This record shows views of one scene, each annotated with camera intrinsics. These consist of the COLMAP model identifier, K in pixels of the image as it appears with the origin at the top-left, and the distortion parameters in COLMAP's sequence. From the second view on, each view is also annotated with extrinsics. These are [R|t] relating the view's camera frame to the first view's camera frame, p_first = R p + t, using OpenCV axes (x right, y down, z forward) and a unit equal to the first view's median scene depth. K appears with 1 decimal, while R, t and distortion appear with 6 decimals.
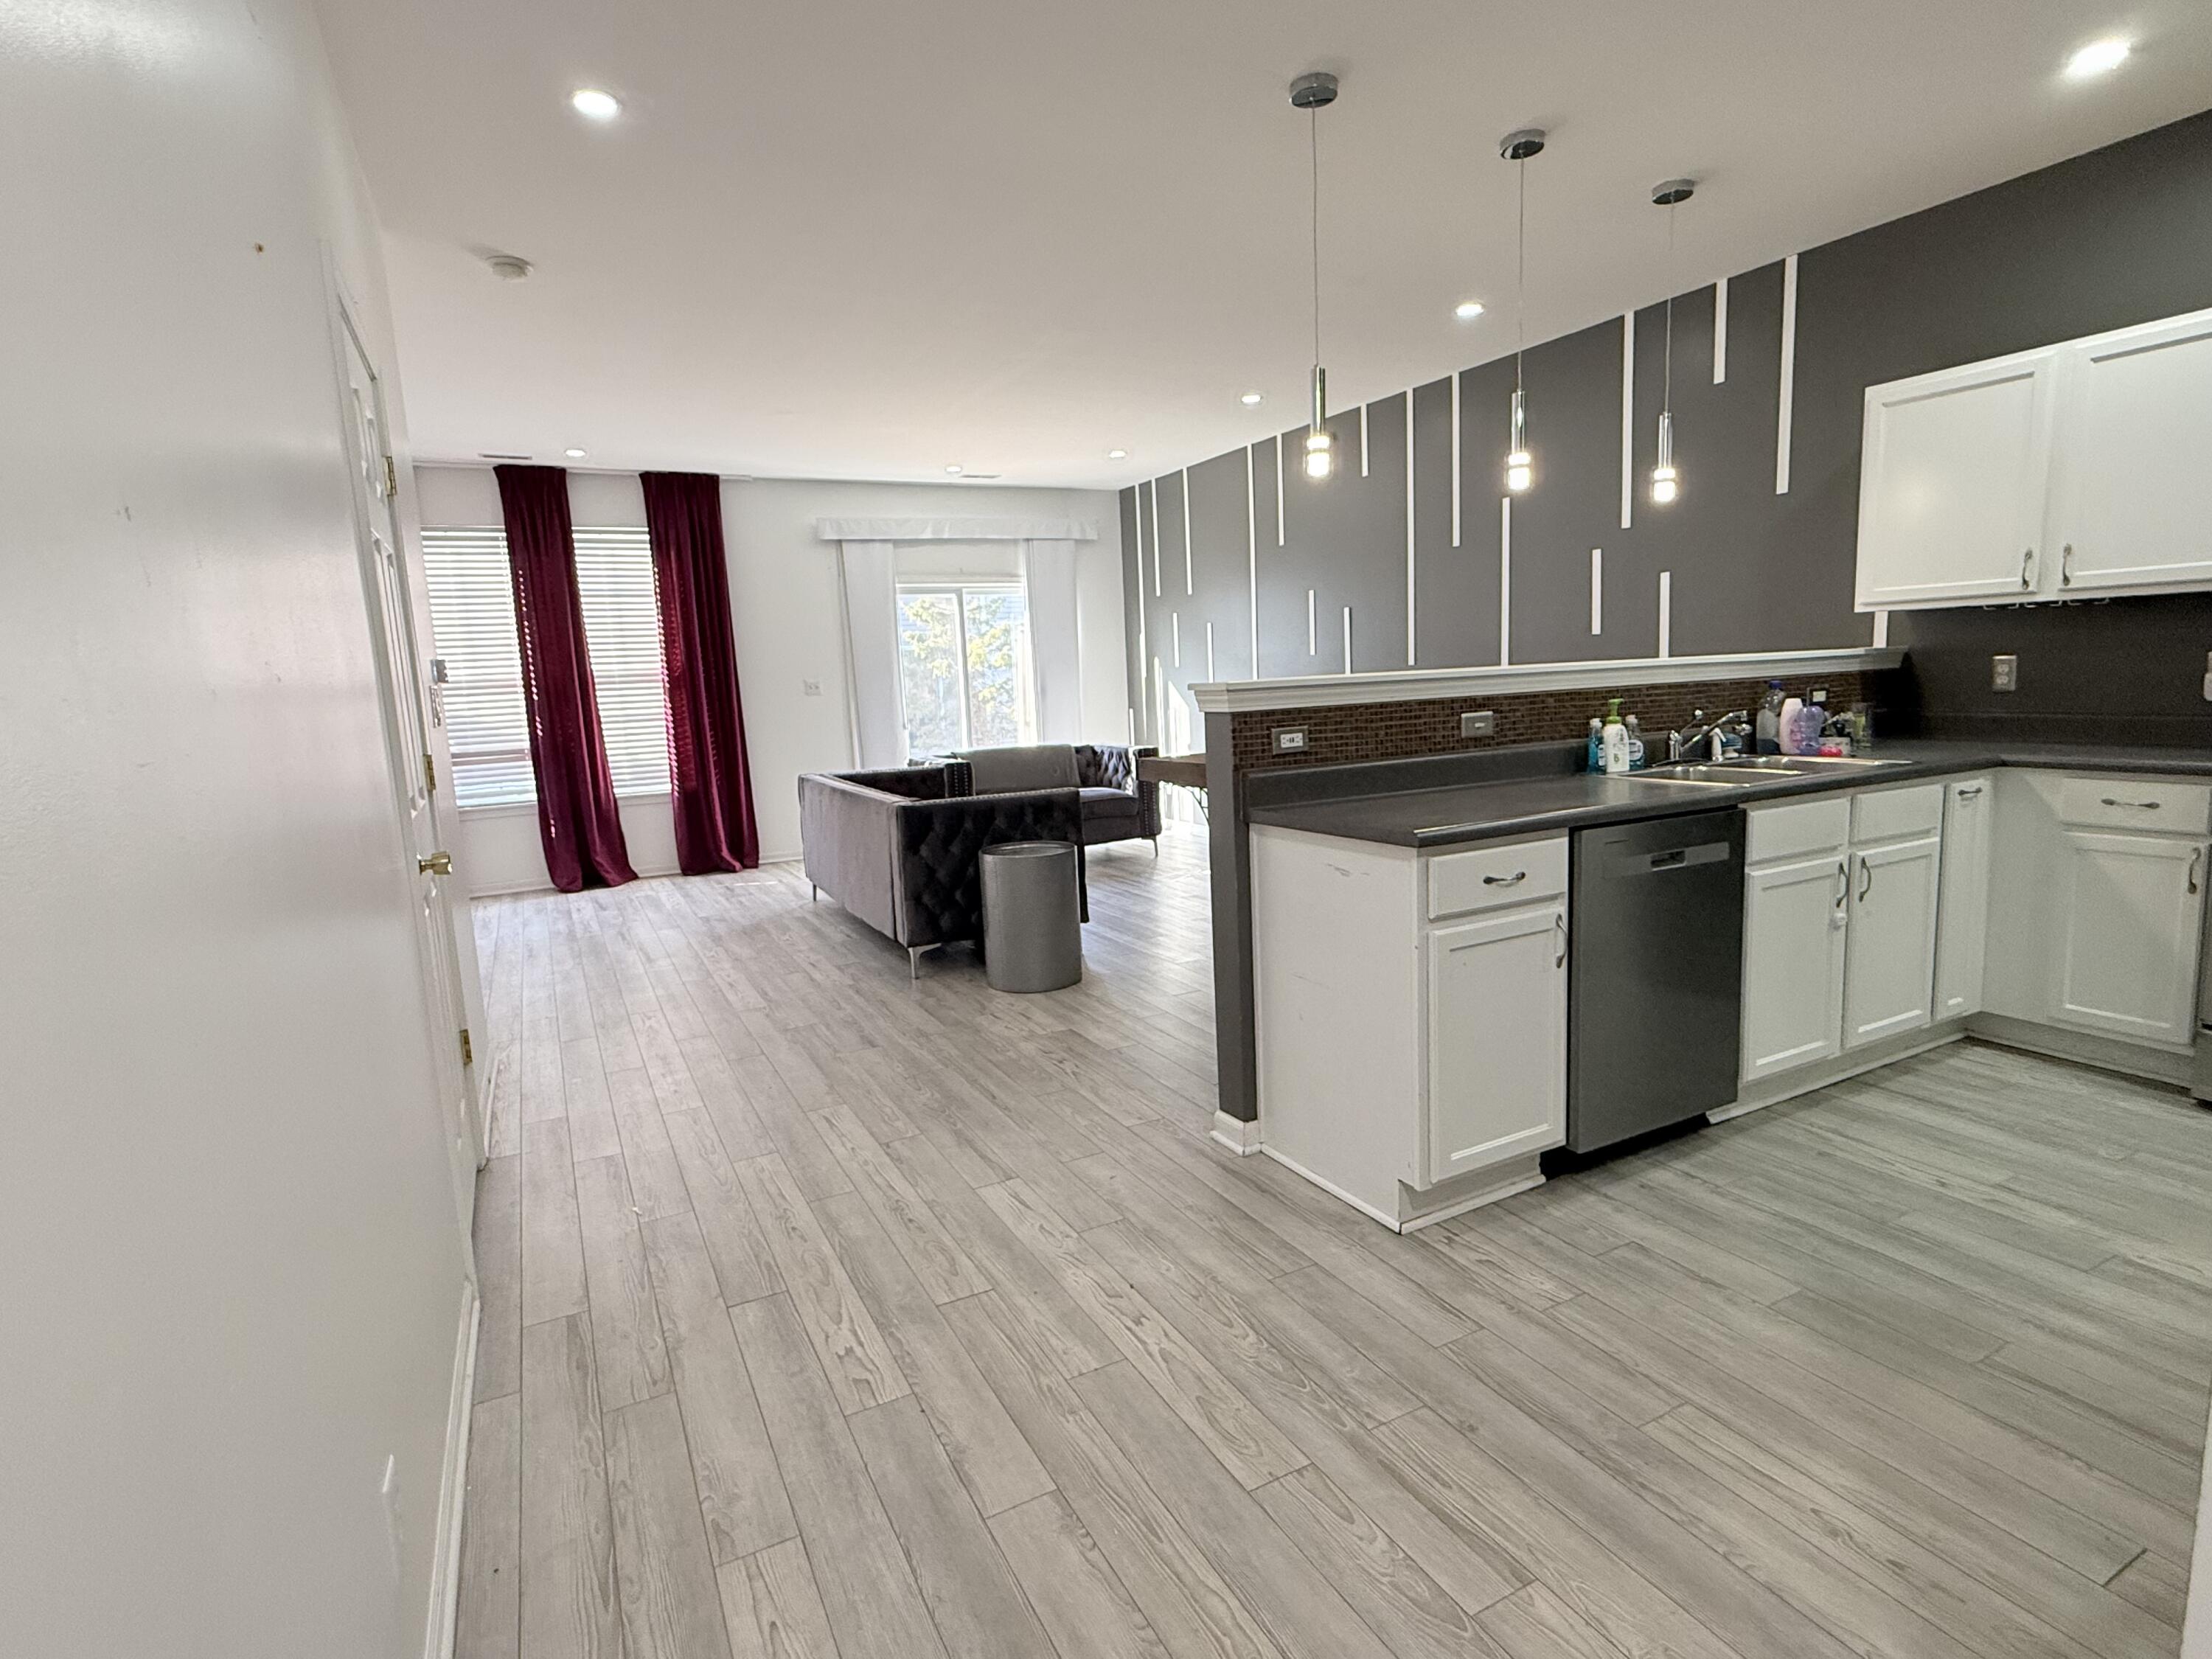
lens RADIAL K [[1117.8, 0, 1105.7], [0, 1117.8, 831.7], [0, 0, 1]] dist [0.000578, -0.000162]
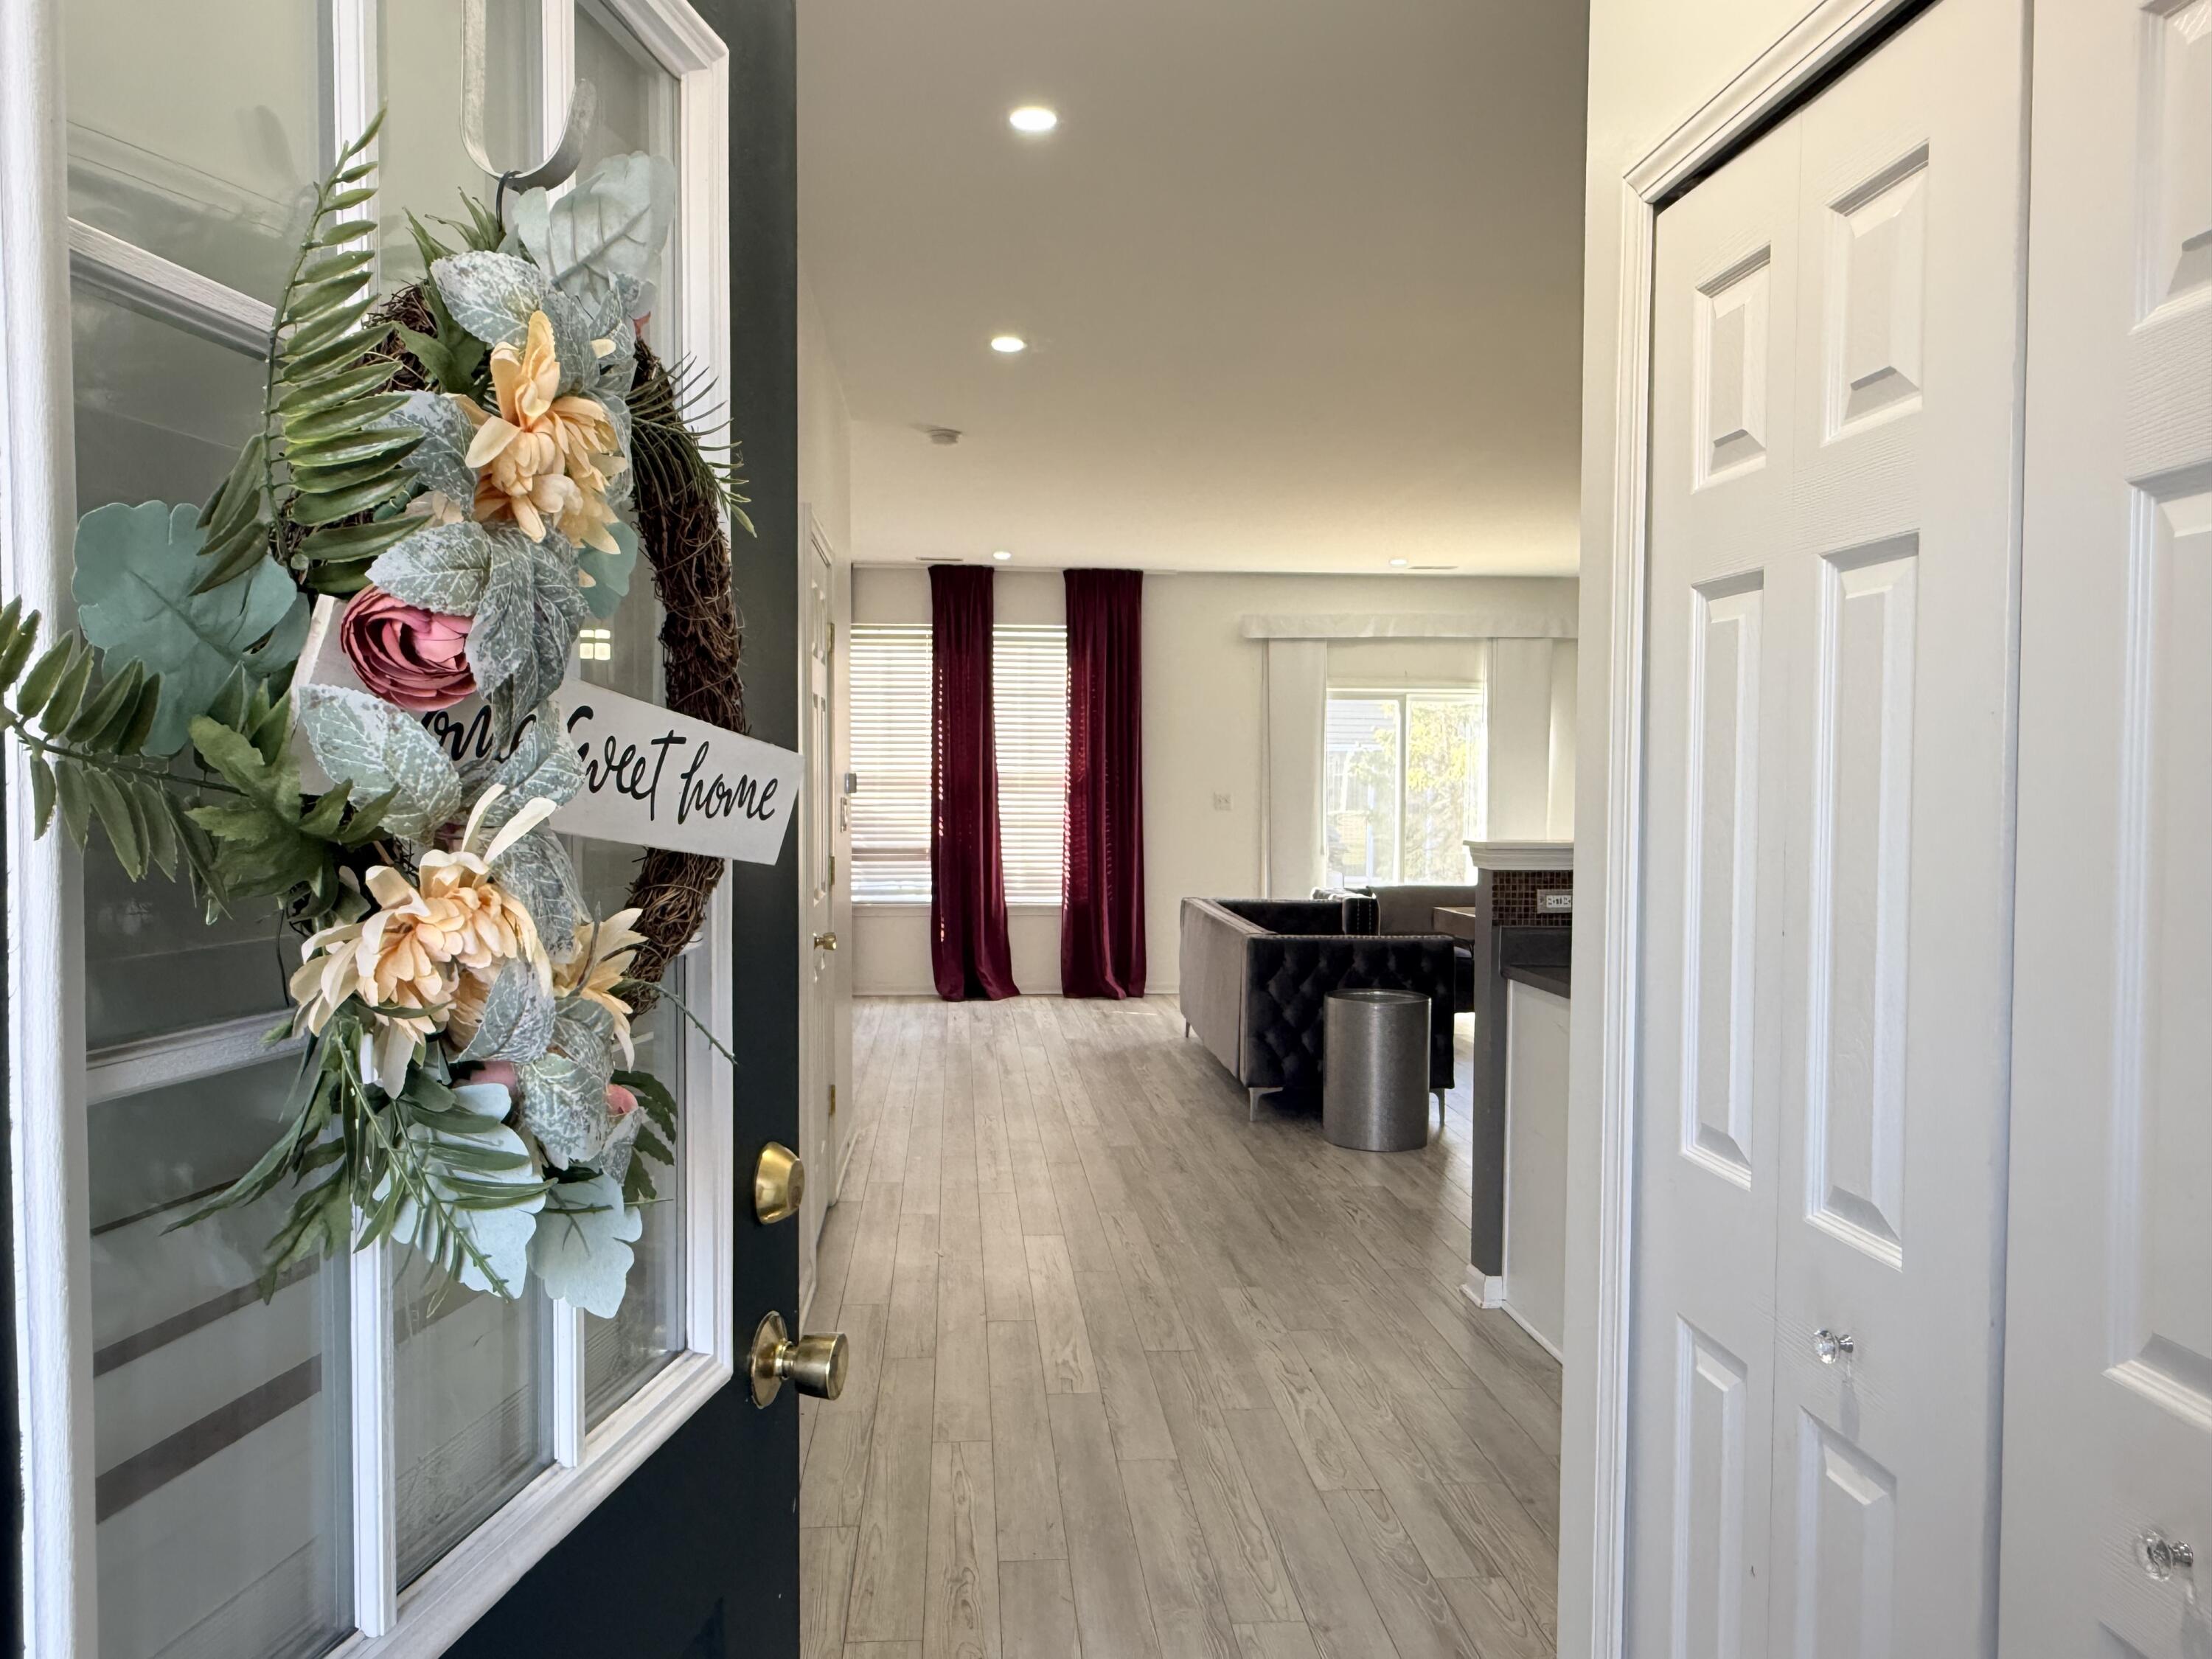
lens RADIAL K [[1544.6, 0, 1070.3], [0, 1544.6, 842.6], [0, 0, 1]] dist [0.001488, 0.000183]
pose [[0.918481, 0.067103, -0.389730, 0.234621], [-0.103151, 0.992035, -0.072289, 0.009921], [0.381775, 0.106597, 0.918087, -0.366311]]
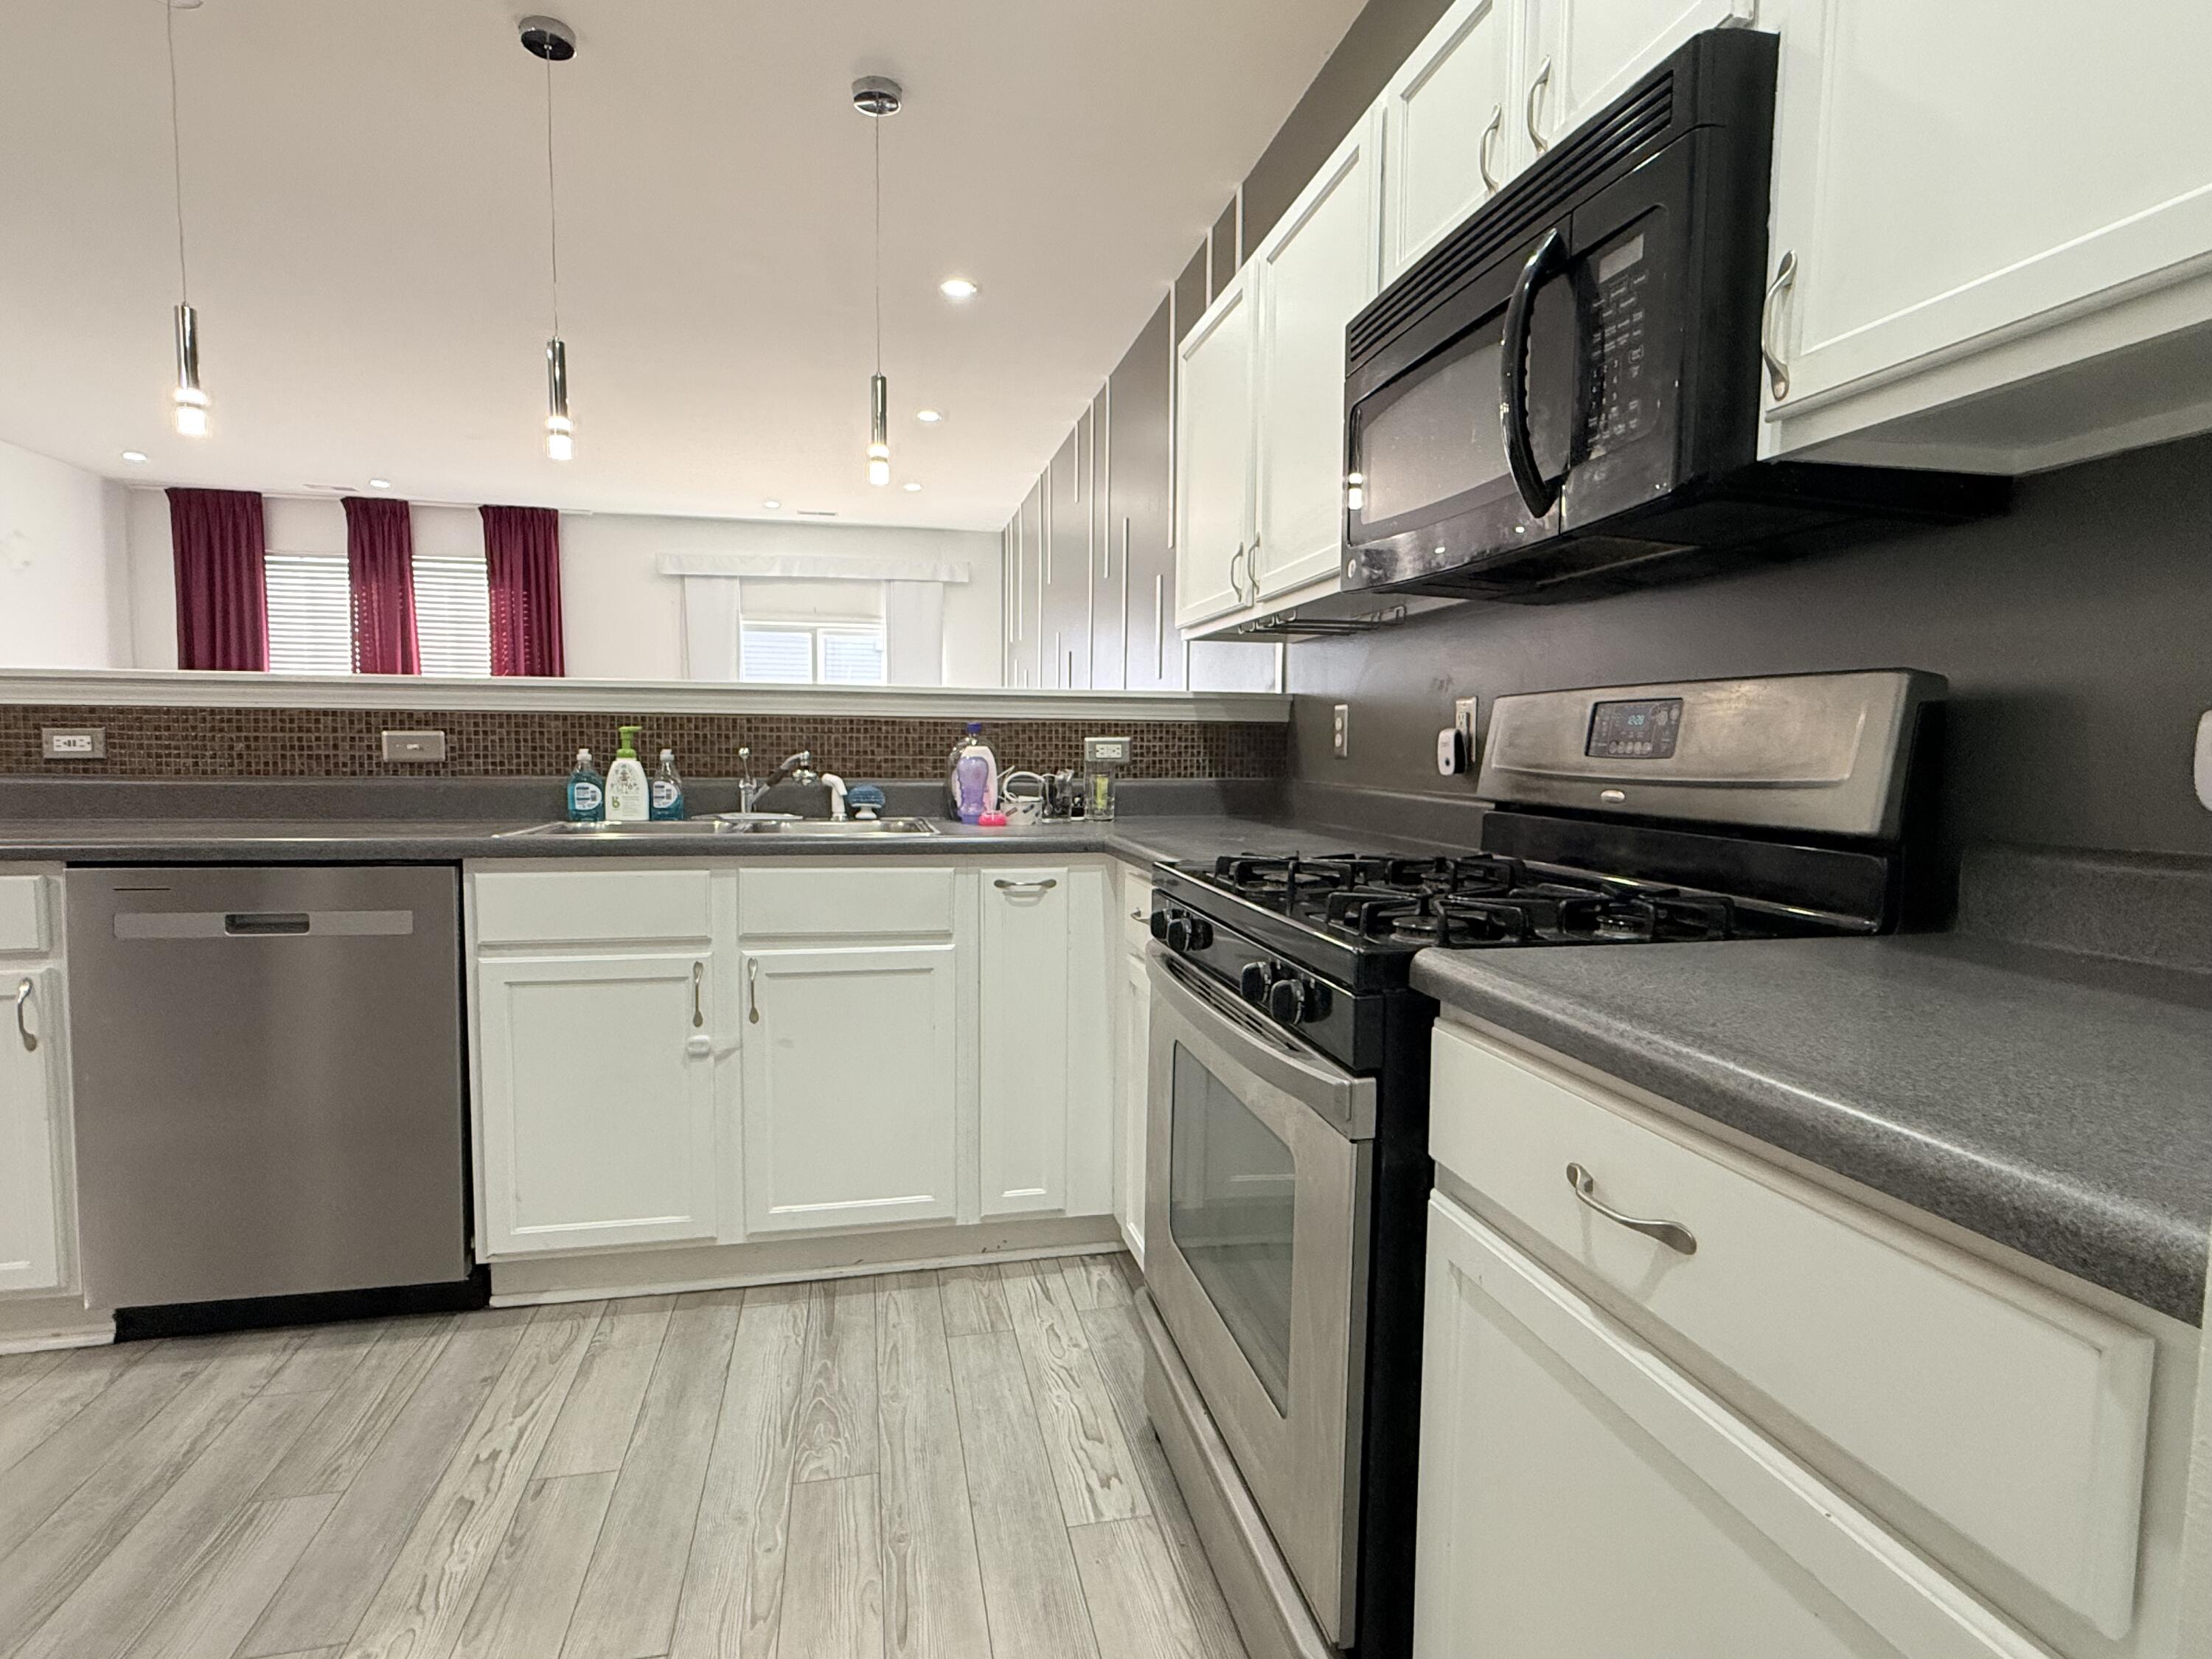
lens RADIAL K [[1117.8, 0, 1103.8], [0, 1117.8, 836.6], [0, 0, 1]] dist [0.000578, -0.000162]
pose [[0.964611, 0.073293, -0.253287, 0.864772], [-0.087537, 0.995125, -0.045418, -0.033131], [0.248723, 0.065983, 0.966325, 0.306721]]
